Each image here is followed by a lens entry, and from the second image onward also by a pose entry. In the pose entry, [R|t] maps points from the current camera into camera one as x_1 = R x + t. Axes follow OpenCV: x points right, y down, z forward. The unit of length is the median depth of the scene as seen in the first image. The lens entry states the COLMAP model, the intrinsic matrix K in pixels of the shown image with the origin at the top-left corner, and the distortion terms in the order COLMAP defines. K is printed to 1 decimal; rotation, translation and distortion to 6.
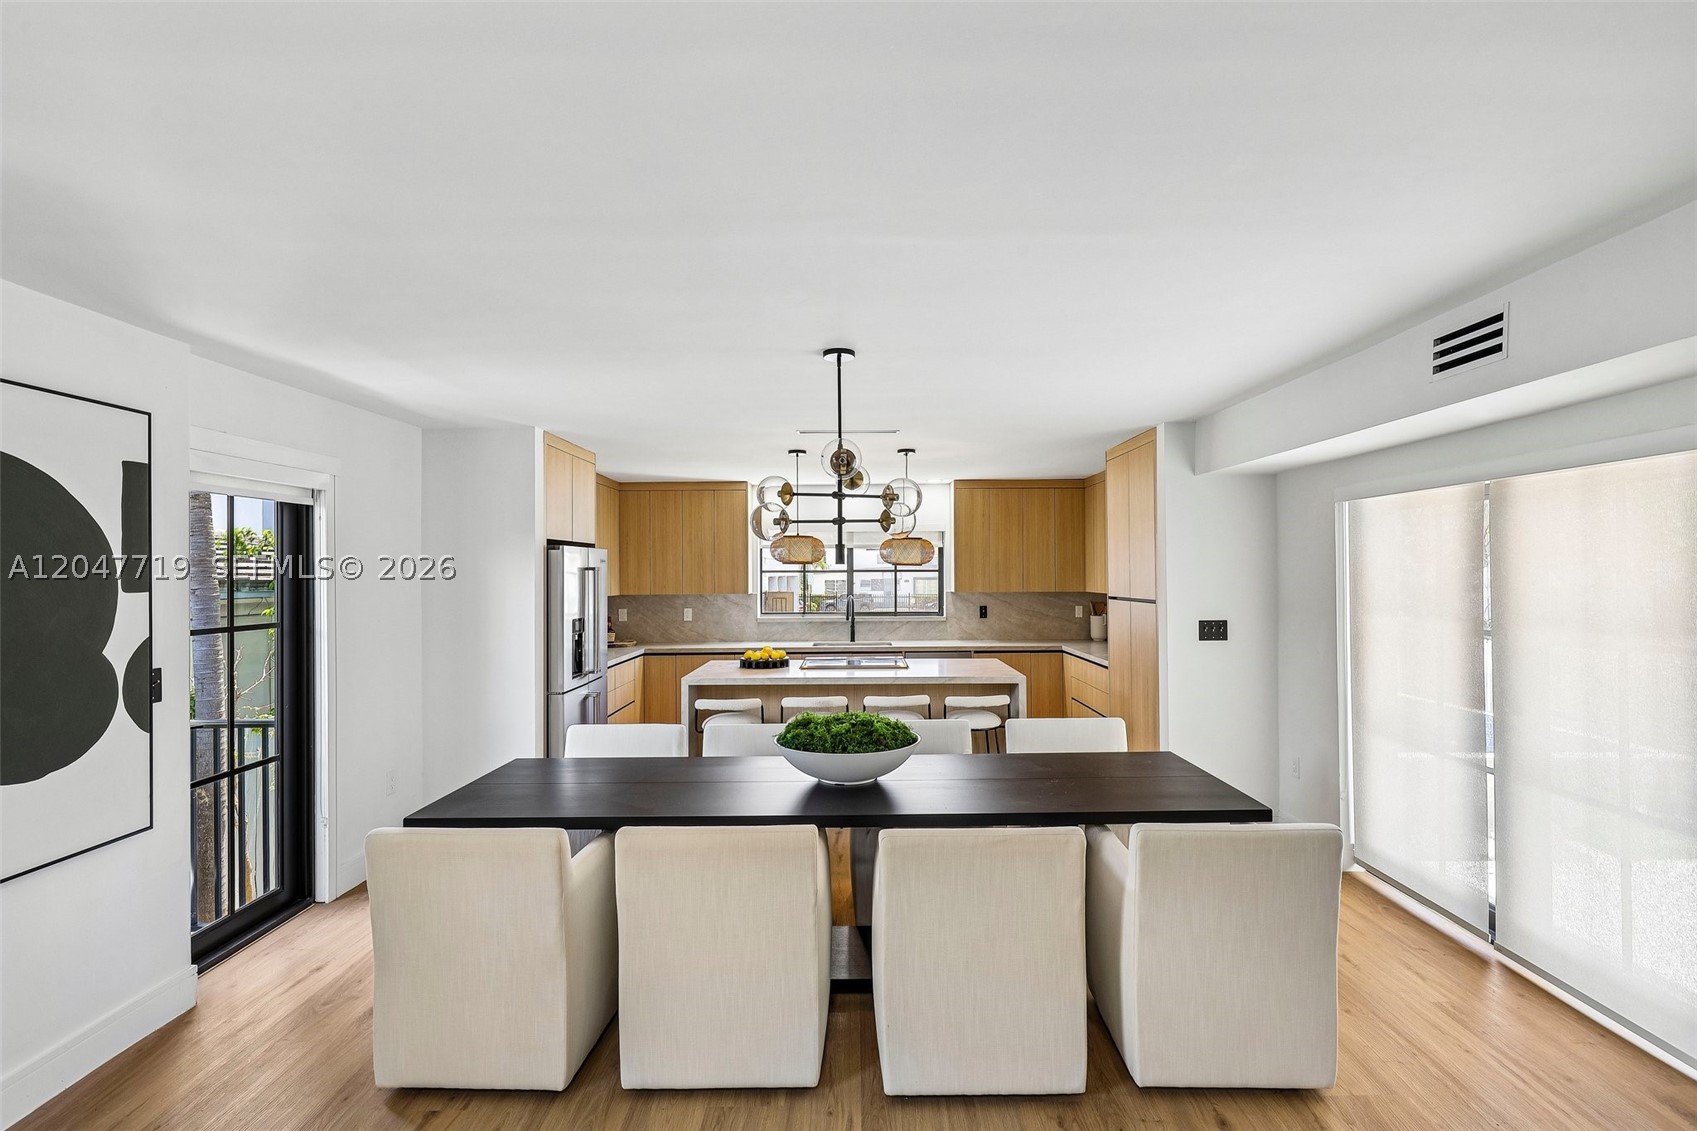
lens RADIAL K [[797.9, 0, 857.9], [0, 797.9, 563.6], [0, 0, 1]] dist [-0.003081, 0.000130]
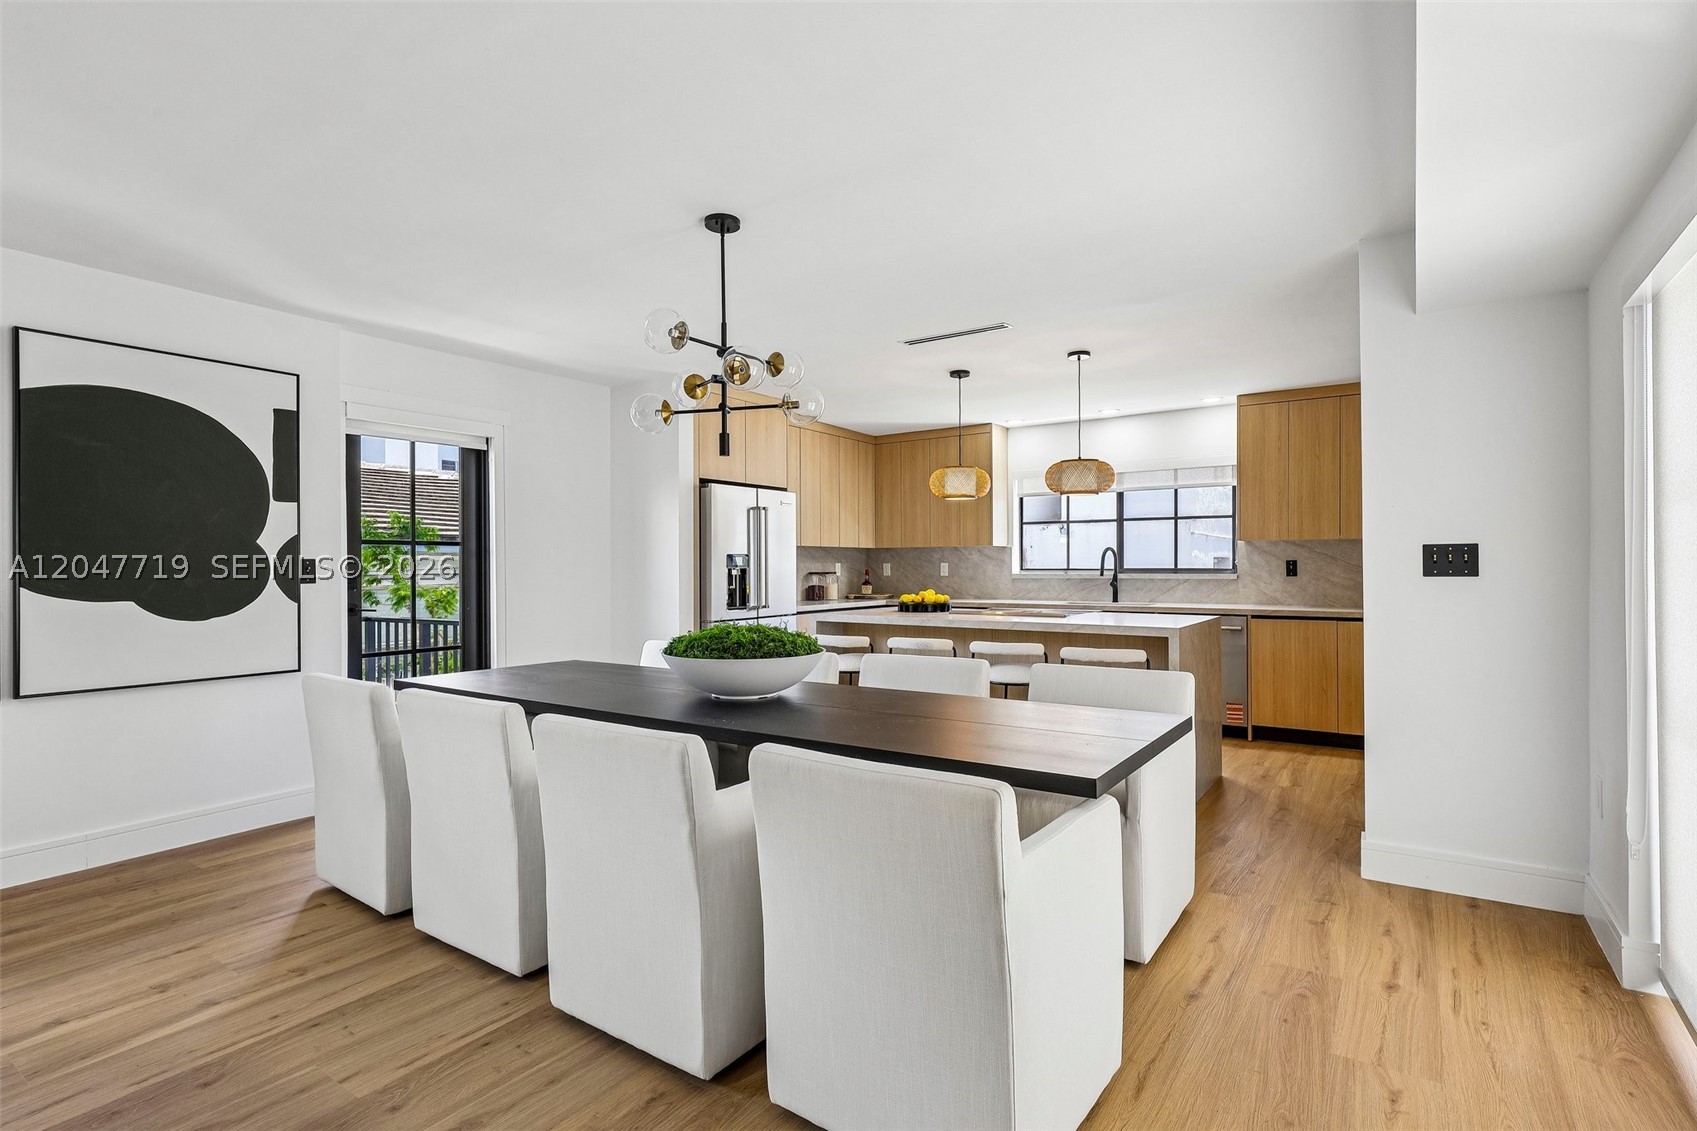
lens RADIAL K [[817.5, 0, 854.5], [0, 817.5, 562.4], [0, 0, 1]] dist [-0.003844, 0.000454]
pose [[0.824009, 0.001004, -0.566576, 0.274807], [0.004736, 0.999951, 0.008659, 0.050326], [0.566557, -0.009818, 0.823964, 0.140473]]
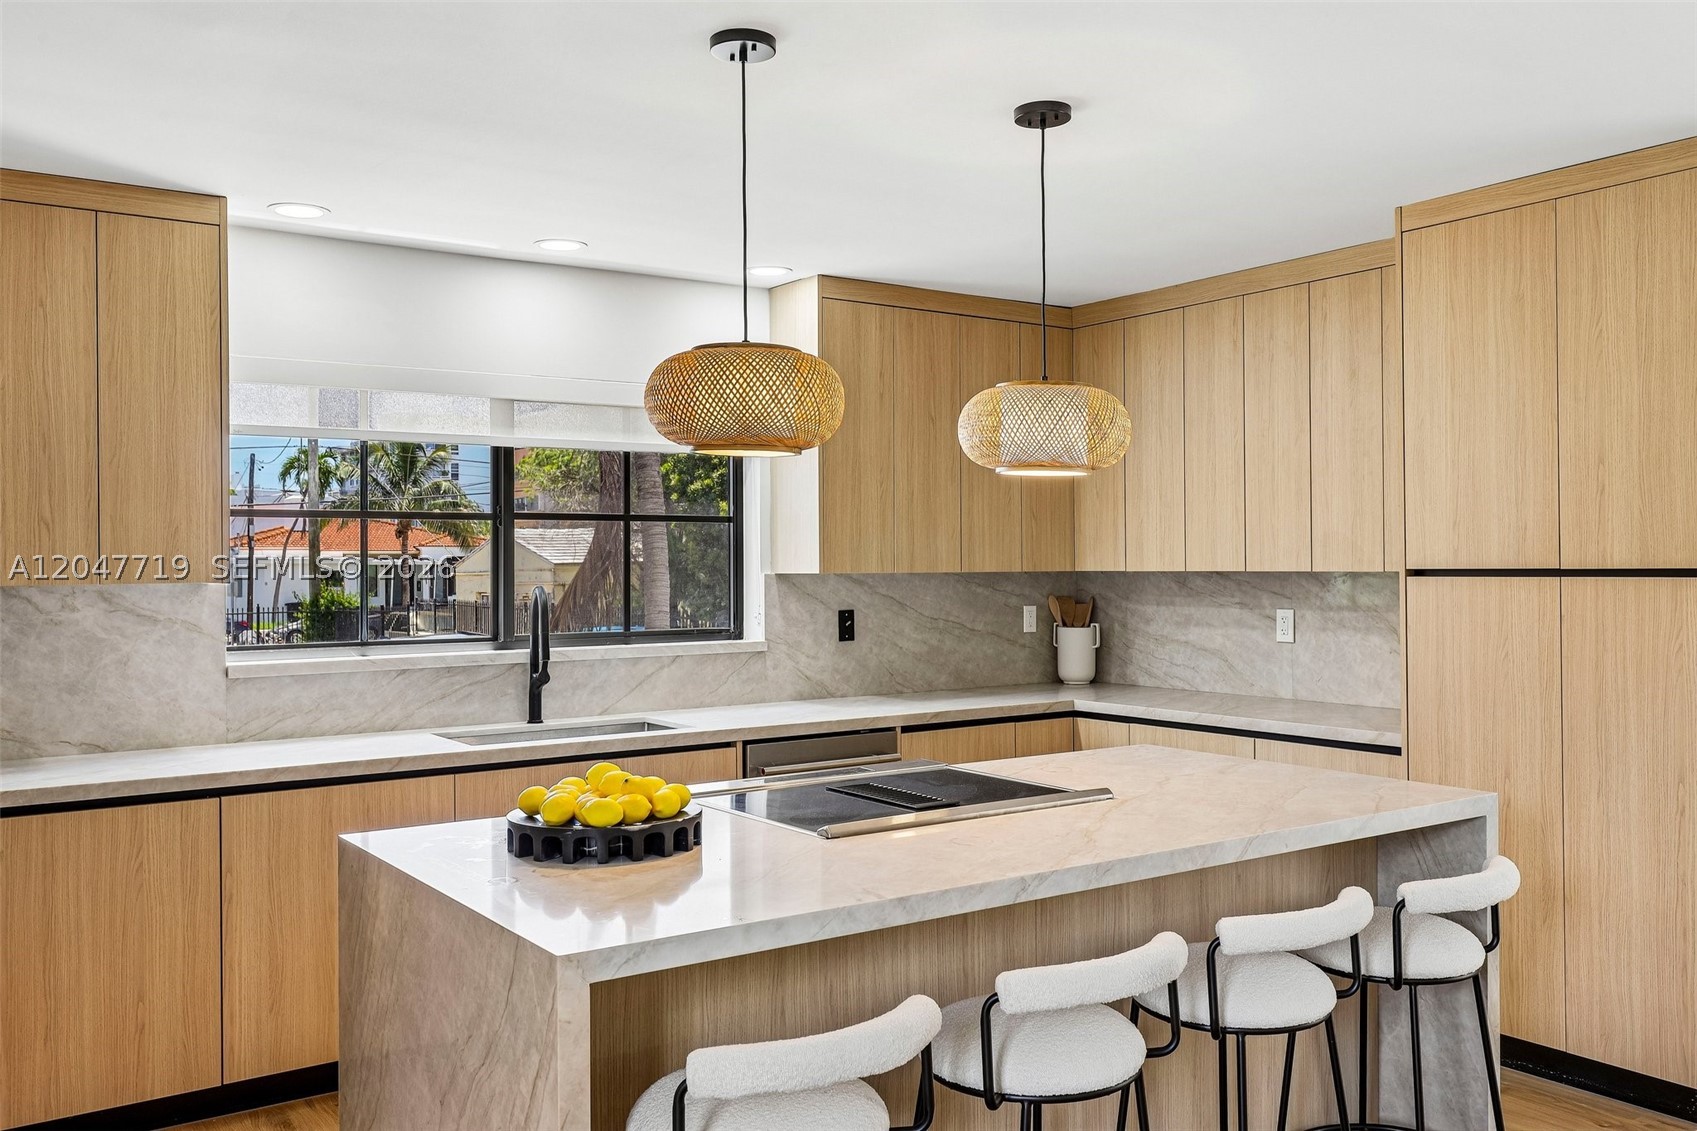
lens RADIAL K [[1445.1, 0, 860.6], [0, 1445.1, 571.6], [0, 0, 1]] dist [0.016259, -0.002216]
pose [[0.820505, -0.004306, 0.571622, -0.262095], [-0.005455, 0.999867, 0.015362, 0.025239], [-0.571613, -0.015723, 0.820373, 0.448316]]
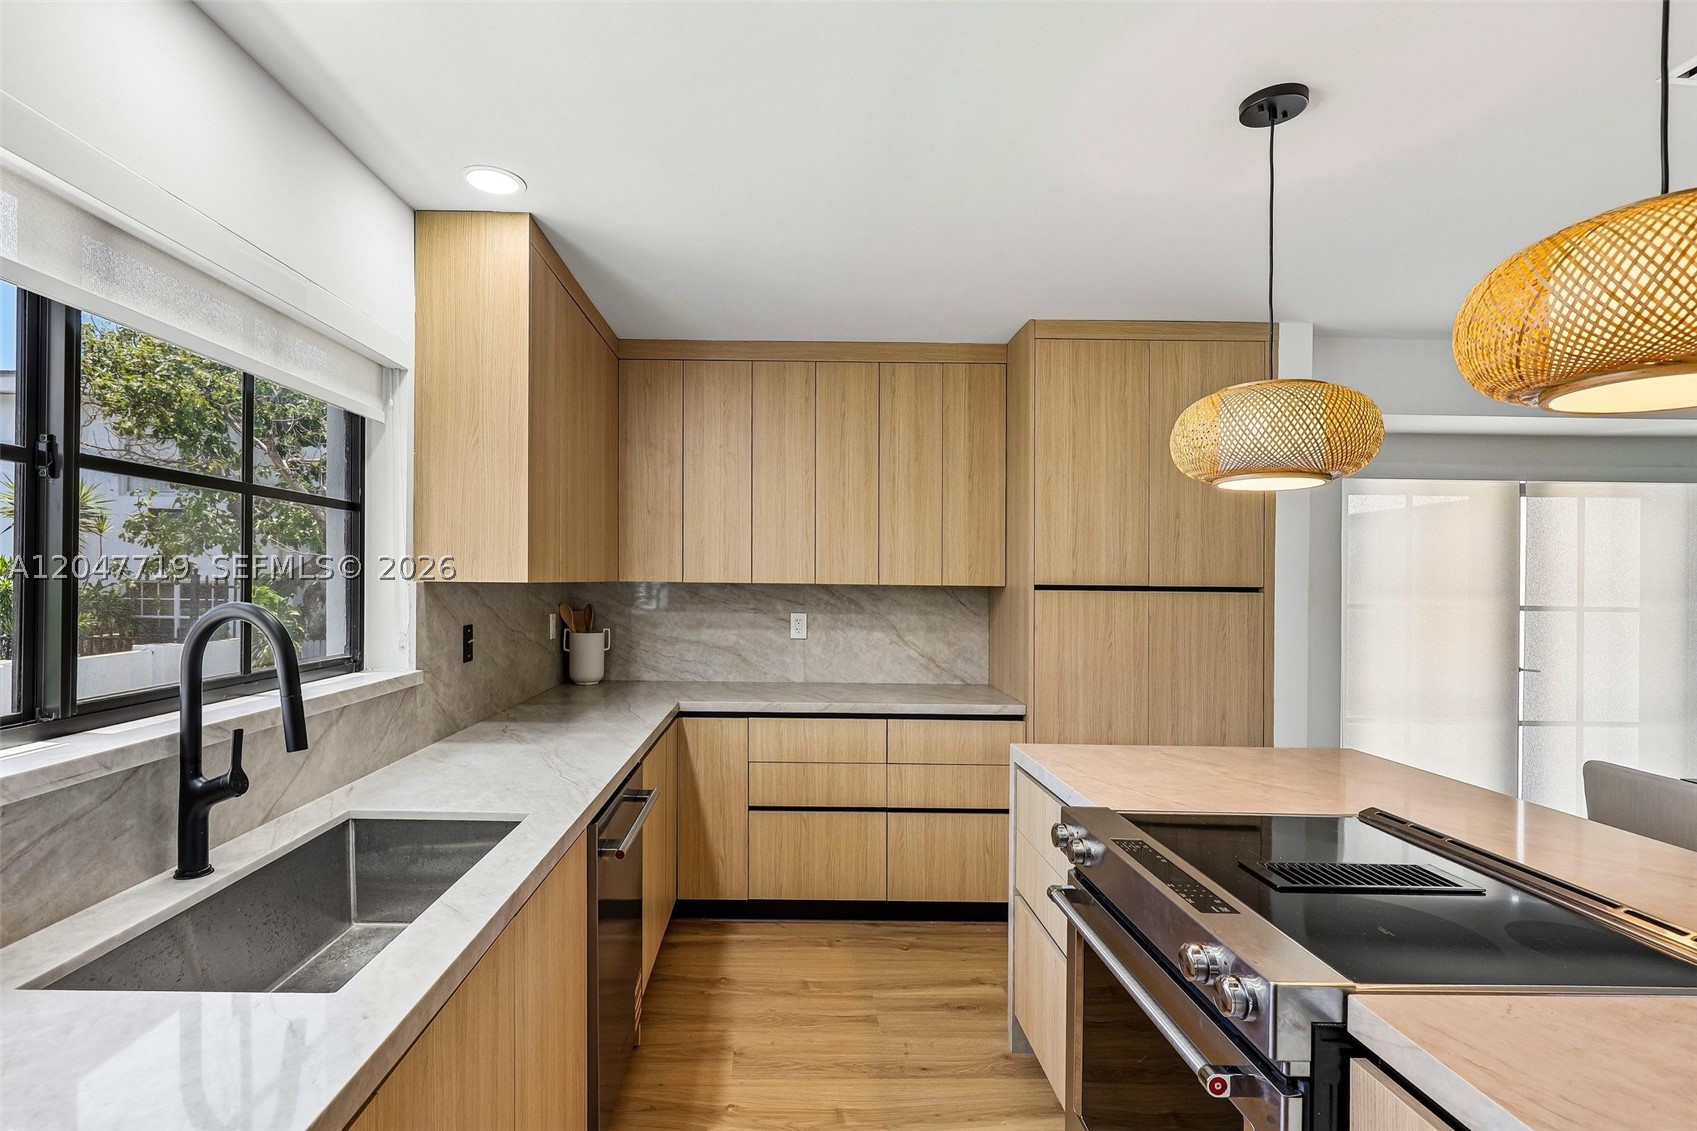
lens RADIAL K [[815.5, 0, 838.3], [0, 815.5, 580.9], [0, 0, 1]] dist [0.005728, -0.000119]
pose [[-0.005848, 0.001755, 0.999981, -0.197074], [-0.027517, 0.999619, -0.001915, 0.033907], [-0.999604, -0.027528, -0.005798, 0.920146]]
